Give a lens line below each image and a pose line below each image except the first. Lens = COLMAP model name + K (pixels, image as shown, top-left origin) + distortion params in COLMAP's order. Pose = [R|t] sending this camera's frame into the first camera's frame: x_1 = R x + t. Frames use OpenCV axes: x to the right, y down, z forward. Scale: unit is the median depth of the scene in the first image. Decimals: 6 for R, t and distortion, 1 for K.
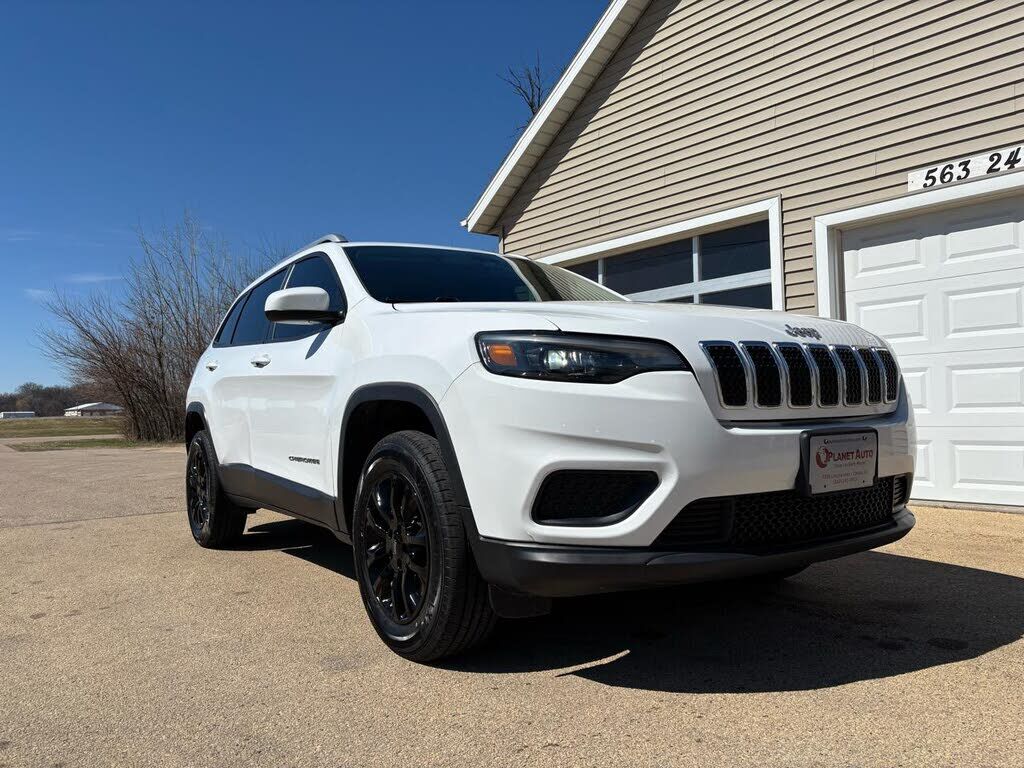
lens RADIAL K [[765.2, 0, 504.6], [0, 765.2, 386.0], [0, 0, 1]] dist [0.055363, -0.077924]
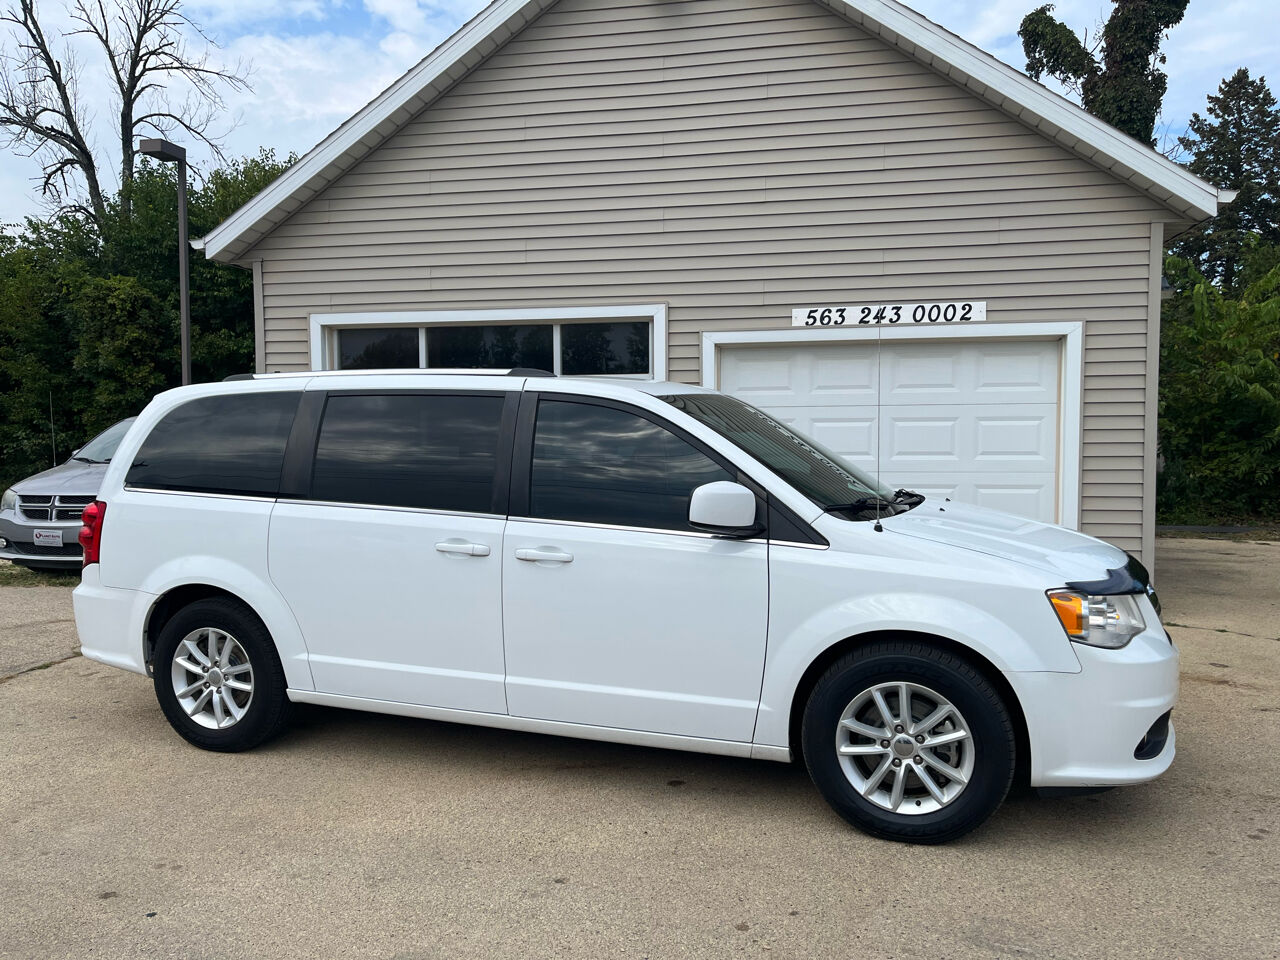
lens RADIAL K [[956.4, 0, 654.3], [0, 956.4, 470.7], [0, 0, 1]] dist [0.055363, -0.077924]
pose [[0.775240, 0.001049, 0.631666, -0.490152], [-0.036586, 0.998394, 0.043244, -0.100695], [-0.630607, -0.056635, 0.774033, 0.065875]]
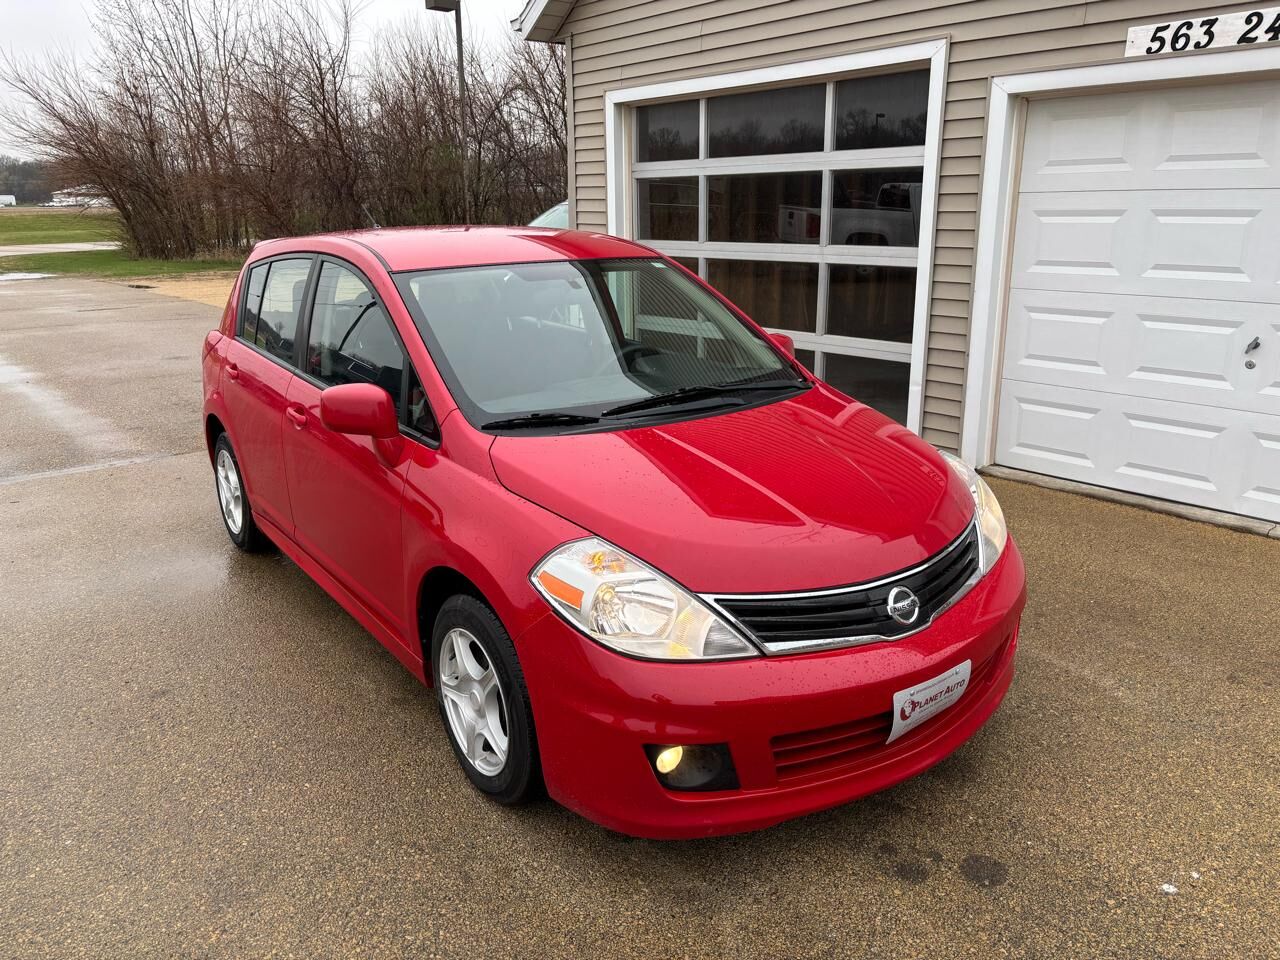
lens RADIAL K [[956.4, 0, 632.9], [0, 956.4, 478.0], [0, 0, 1]] dist [0.055363, -0.077924]
pose [[0.999908, 0.010798, 0.008191, 0.084791], [-0.012791, 0.951687, 0.306802, -0.155609], [-0.004482, -0.306879, 0.951738, 0.073906]]
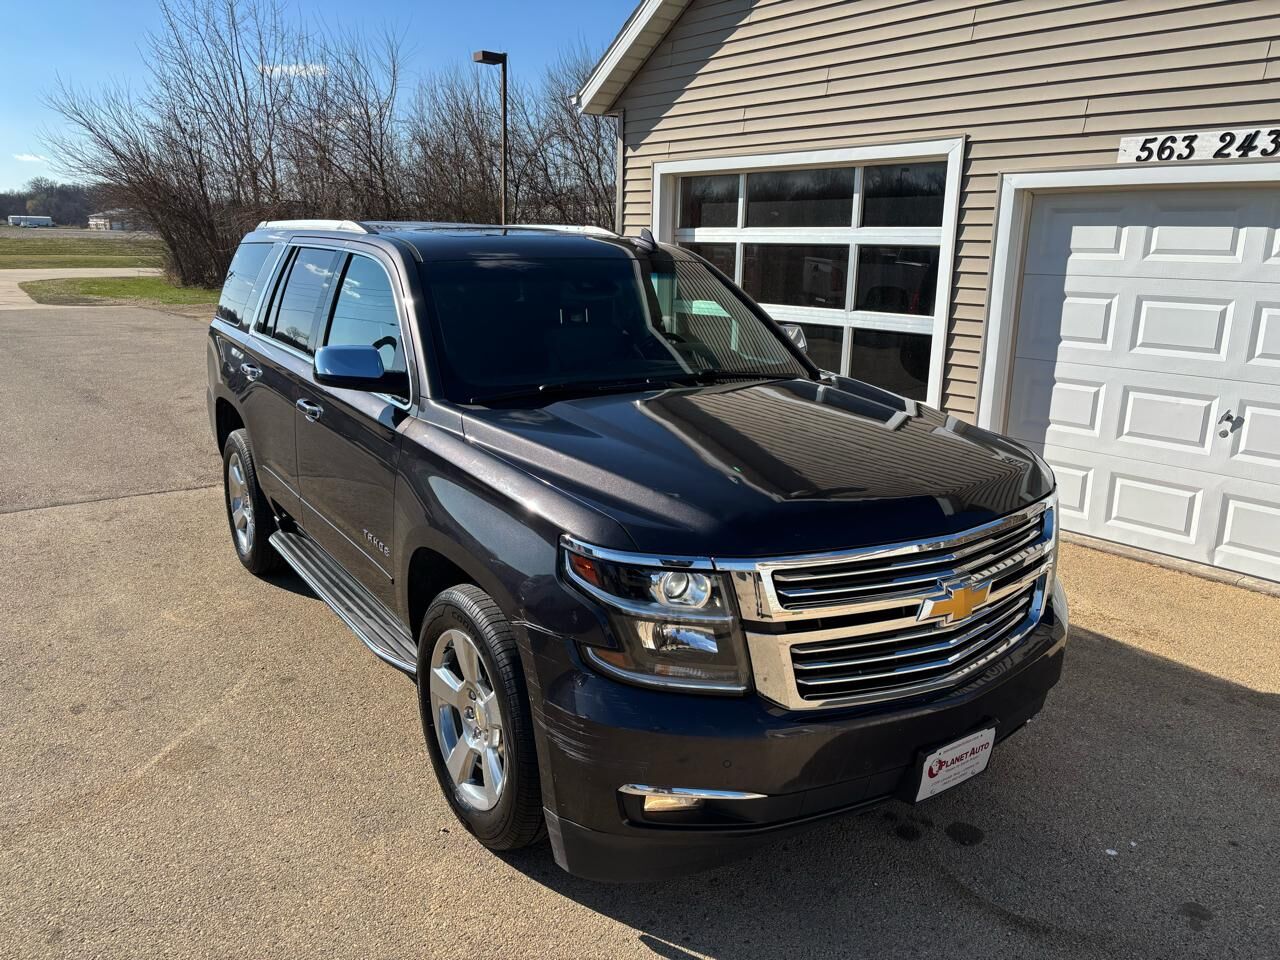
lens RADIAL K [[956.4, 0, 634.4], [0, 956.4, 485.7], [0, 0, 1]] dist [0.055363, -0.077924]
pose [[0.998960, 0.044980, -0.007481, 0.054336], [-0.041130, 0.959701, 0.277998, -0.192450], [0.019684, -0.277401, 0.960552, -0.046329]]
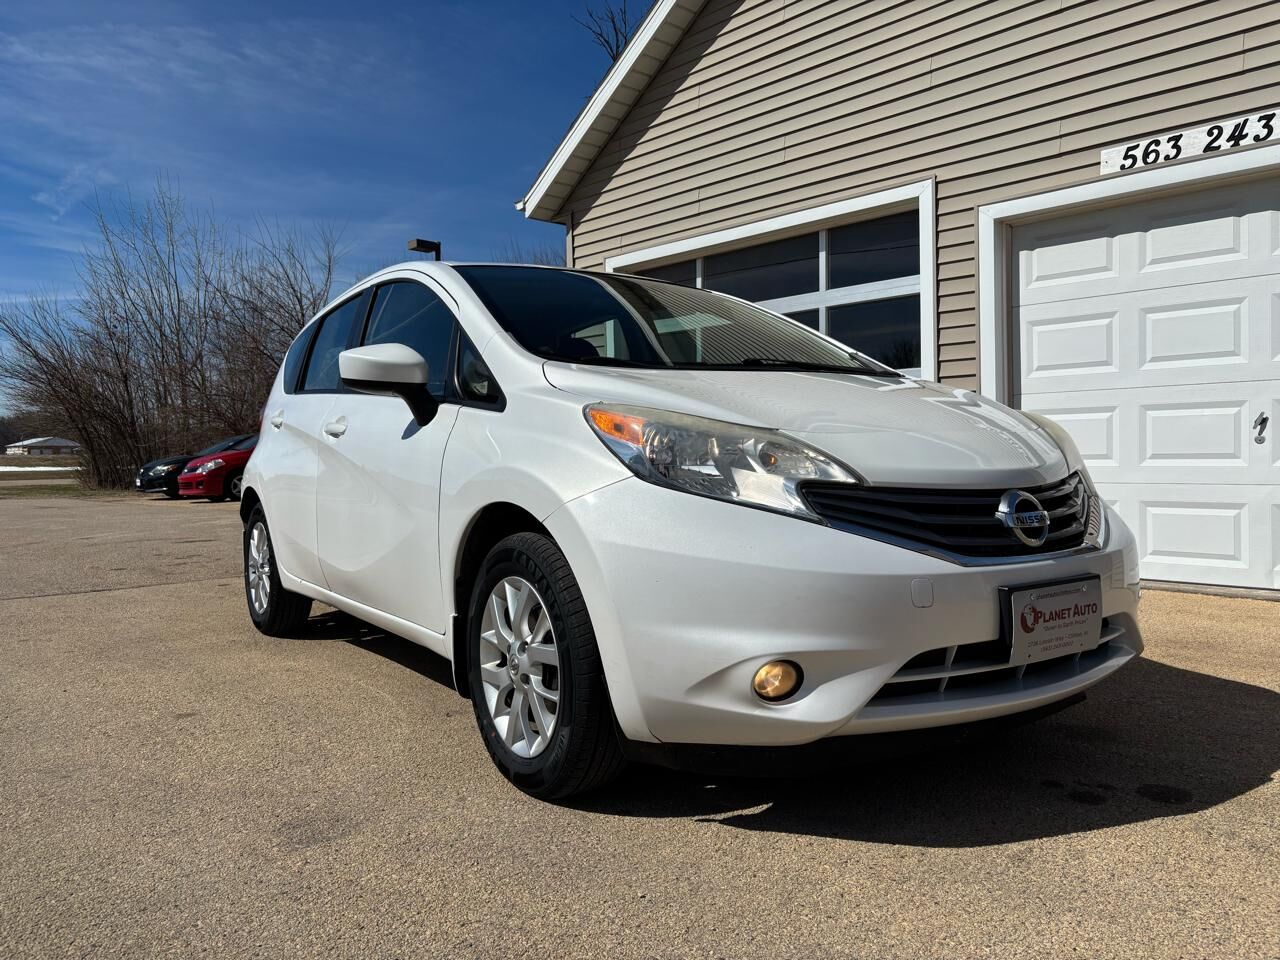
lens RADIAL K [[956.4, 0, 638.3], [0, 956.4, 474.0], [0, 0, 1]] dist [0.055363, -0.077924]
pose [[0.998062, 0.008001, 0.061704, 0.011069], [-0.011324, 0.998494, 0.053688, -0.003176], [-0.061181, -0.054283, 0.996649, 0.063657]]
